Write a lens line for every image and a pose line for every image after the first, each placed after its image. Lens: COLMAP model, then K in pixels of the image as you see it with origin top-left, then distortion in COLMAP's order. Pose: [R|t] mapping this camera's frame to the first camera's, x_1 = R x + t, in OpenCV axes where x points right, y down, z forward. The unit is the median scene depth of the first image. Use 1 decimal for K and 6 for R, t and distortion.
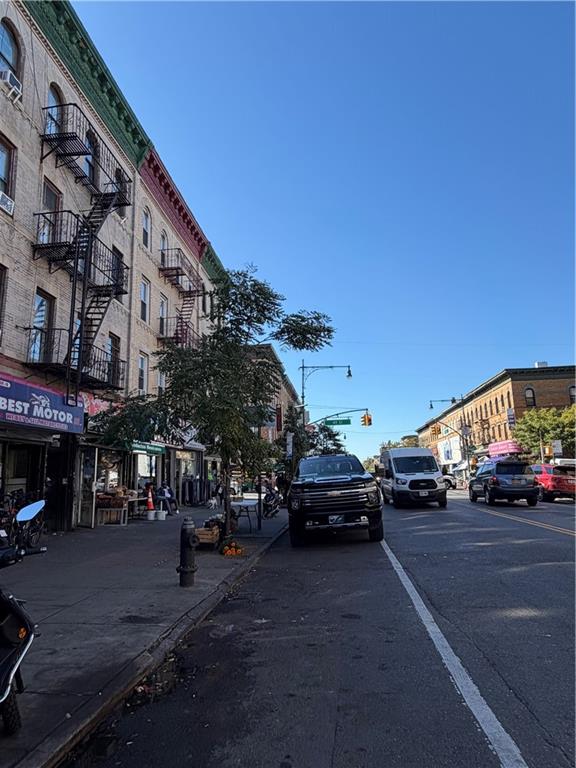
lens RADIAL K [[530.5, 0, 288.0], [0, 530.5, 384.0], [0, 0, 1]] dist [-0.002609, 0.003457]
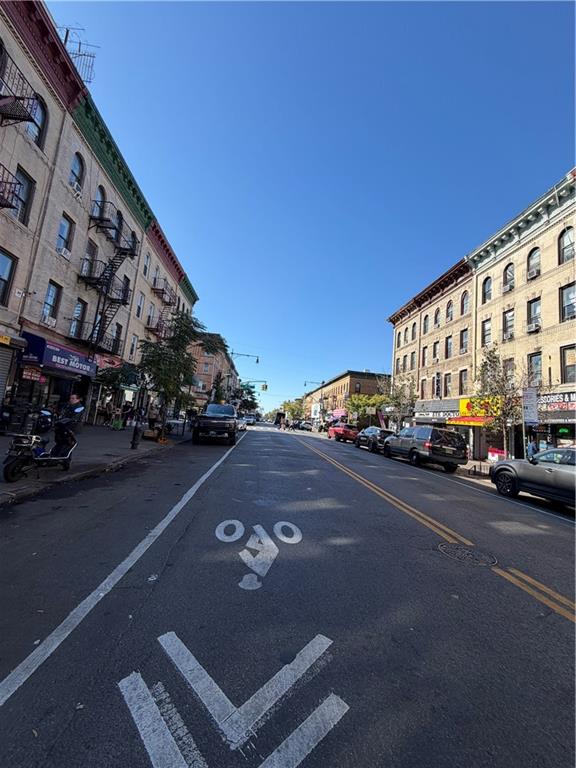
lens RADIAL K [[319.6, 0, 288.0], [0, 319.6, 384.0], [0, 0, 1]] dist [0.000177, -0.000098]
pose [[0.972883, 0.143919, 0.181067, 0.079568], [-0.156074, 0.986229, 0.054704, -0.045903], [-0.170701, -0.081480, 0.981948, -0.229417]]
